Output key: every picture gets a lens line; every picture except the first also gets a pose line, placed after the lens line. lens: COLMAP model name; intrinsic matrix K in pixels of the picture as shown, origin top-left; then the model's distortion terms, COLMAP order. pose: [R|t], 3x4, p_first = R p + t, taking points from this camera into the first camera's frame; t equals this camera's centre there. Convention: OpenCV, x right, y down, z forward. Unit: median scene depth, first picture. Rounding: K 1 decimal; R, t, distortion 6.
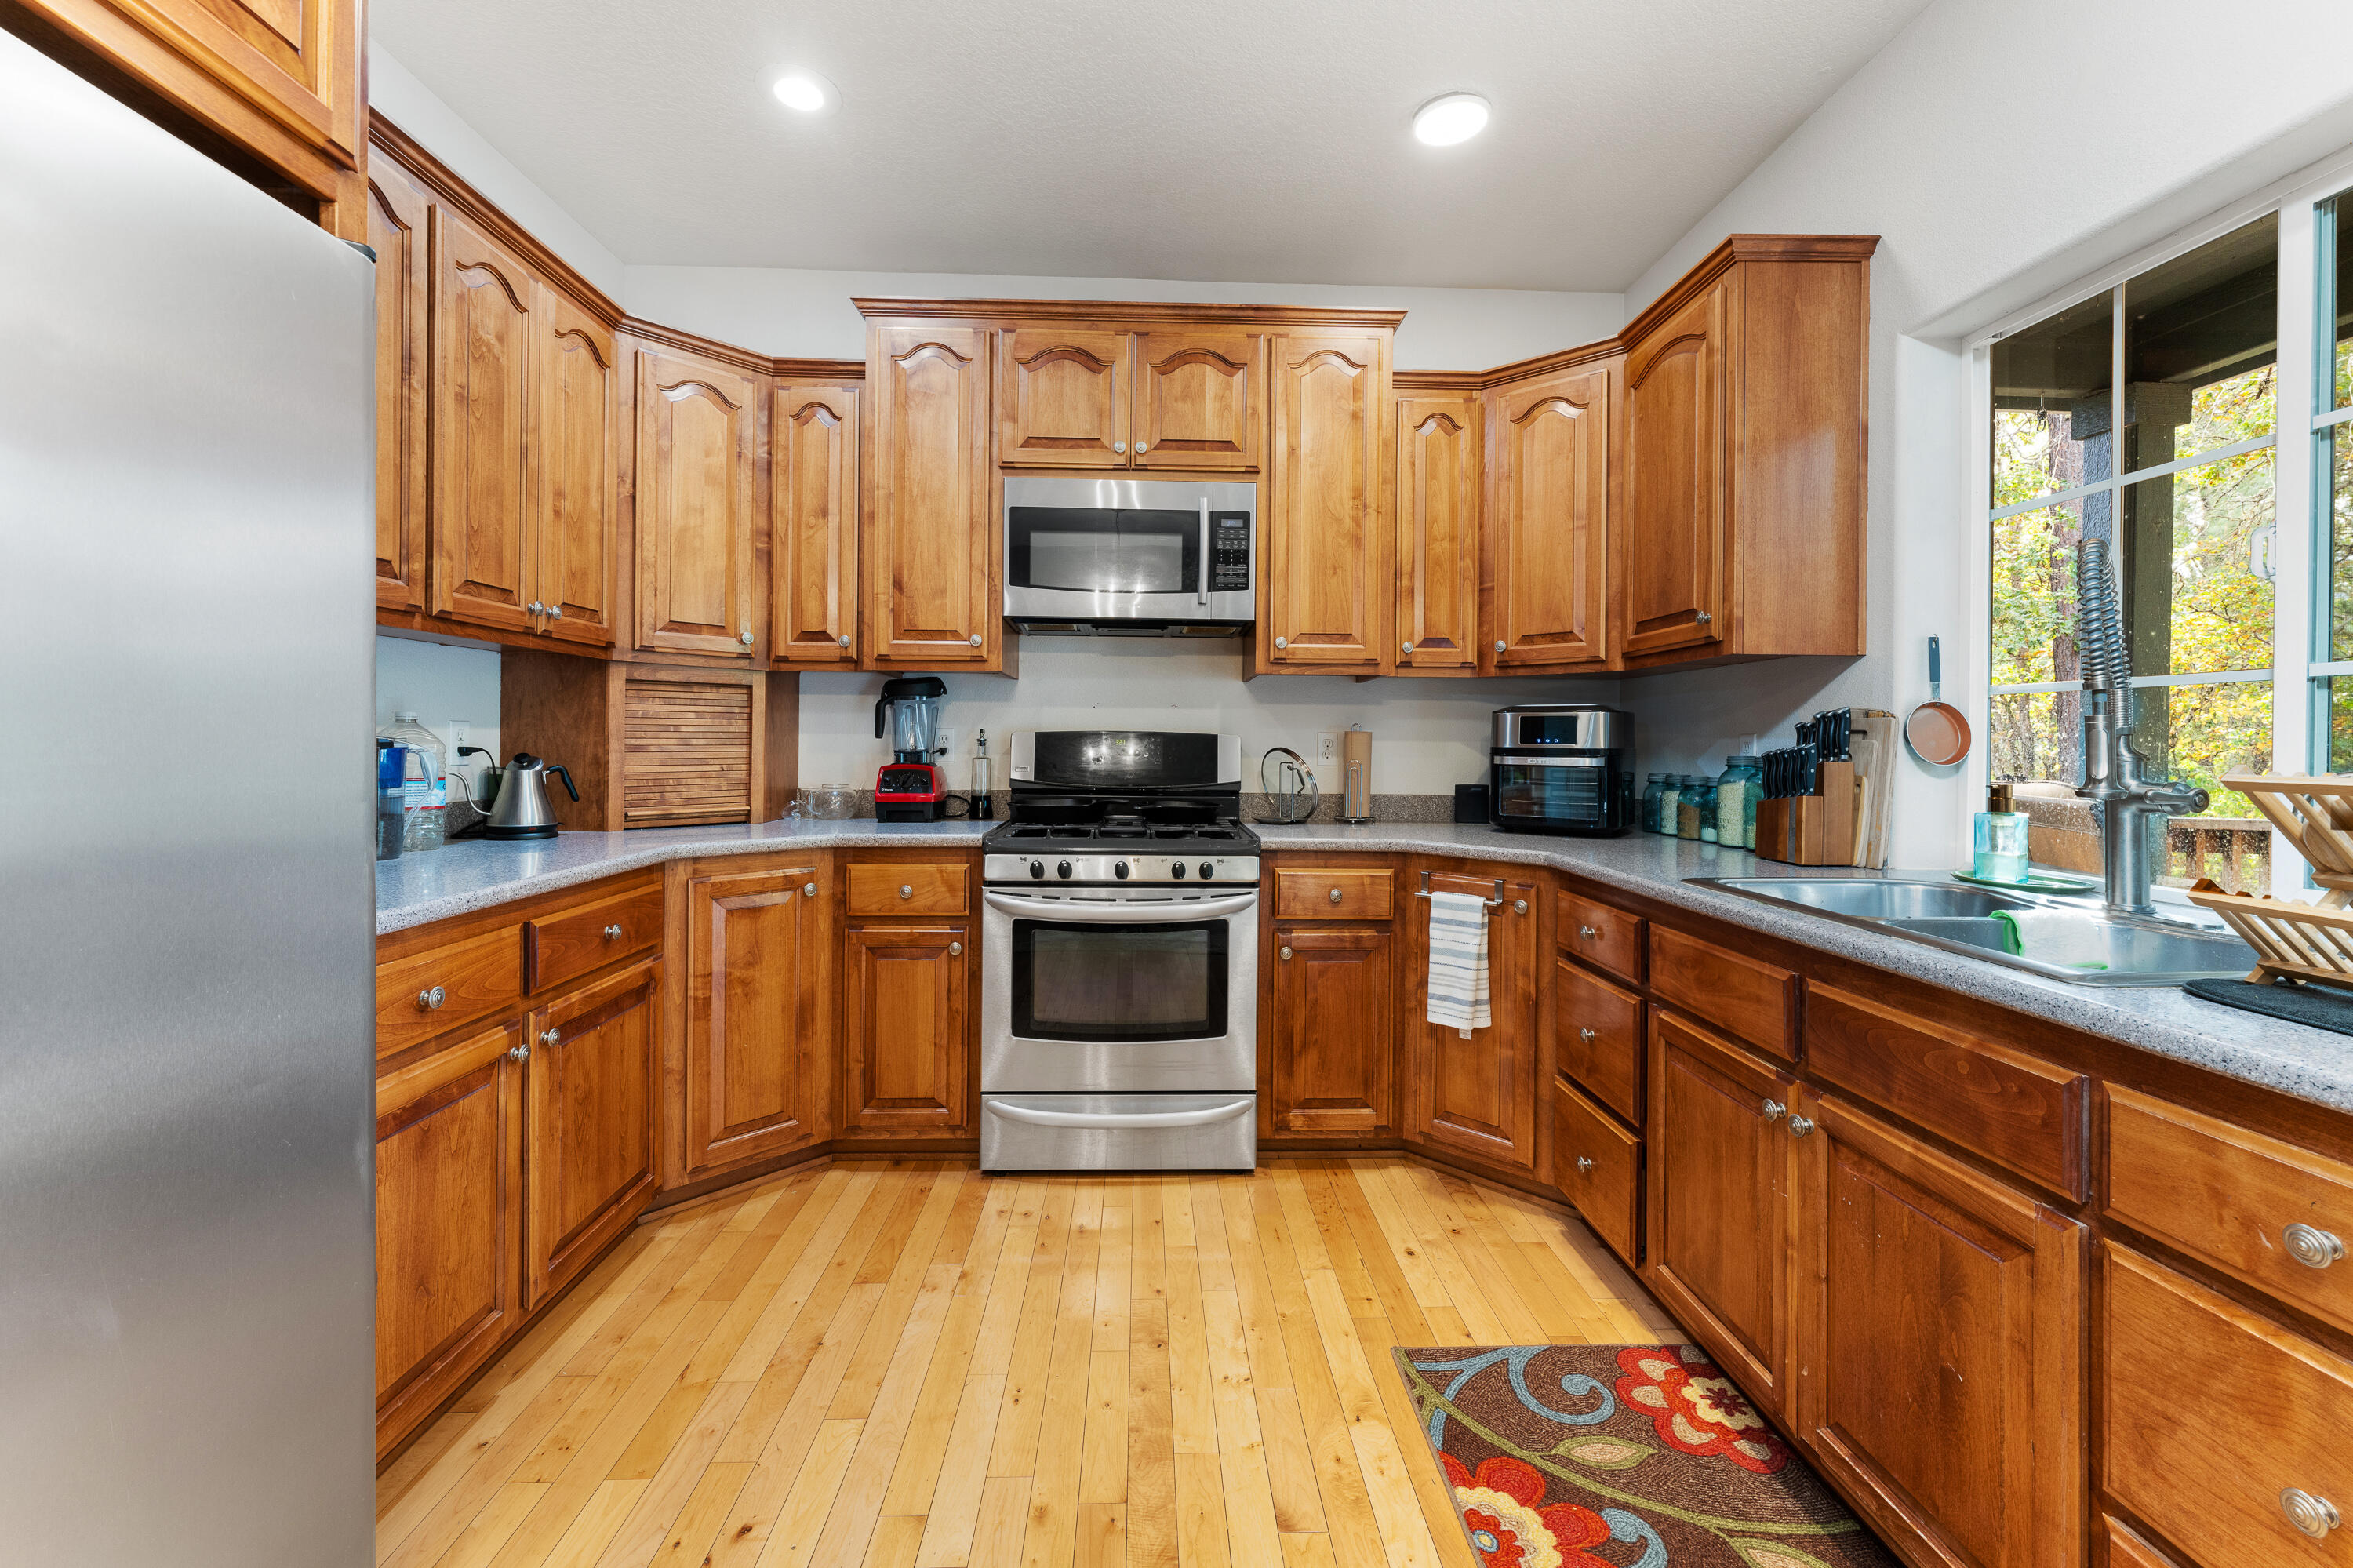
lens RADIAL K [[952.1, 0, 1171.8], [0, 952.1, 750.1], [0, 0, 1]] dist [-0.000012, -0.000241]
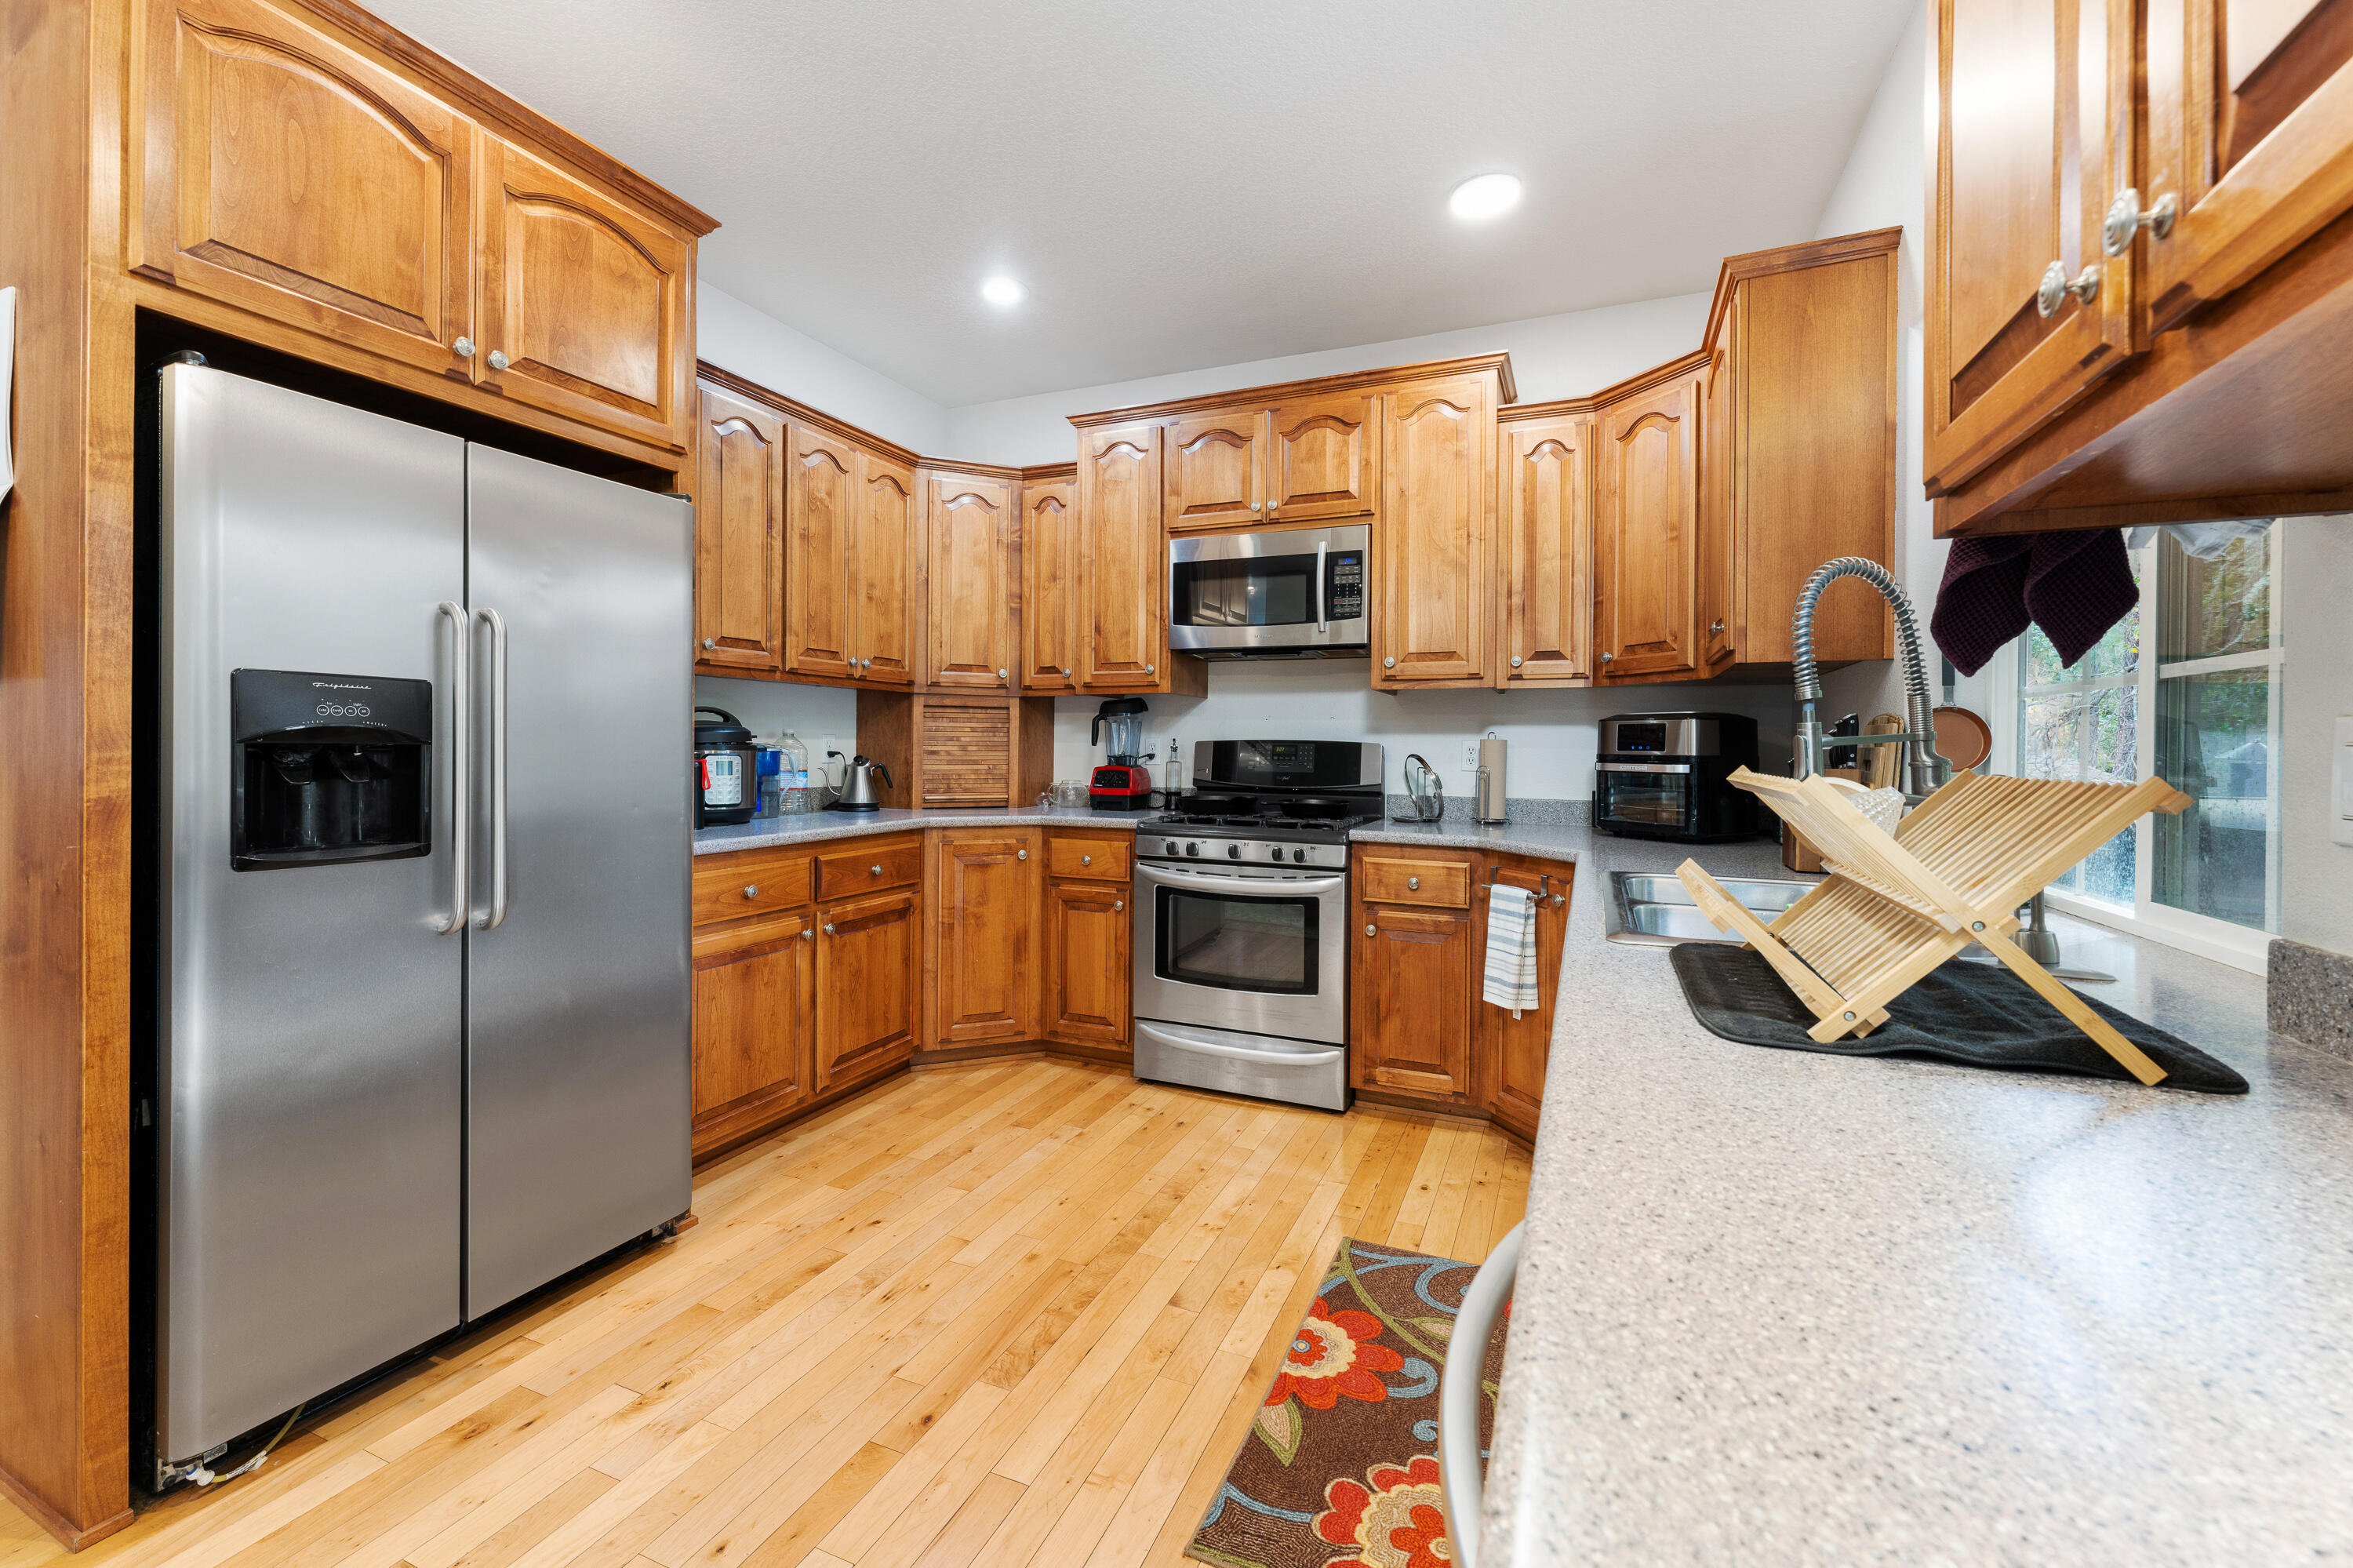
lens RADIAL K [[952.1, 0, 1179.1], [0, 952.1, 760.4], [0, 0, 1]] dist [-0.000012, -0.000241]
pose [[0.905203, 0.006179, -0.424935, 0.408237], [-0.005649, 0.999981, 0.002508, 0.004147], [0.424943, 0.000131, 0.905220, -0.155877]]
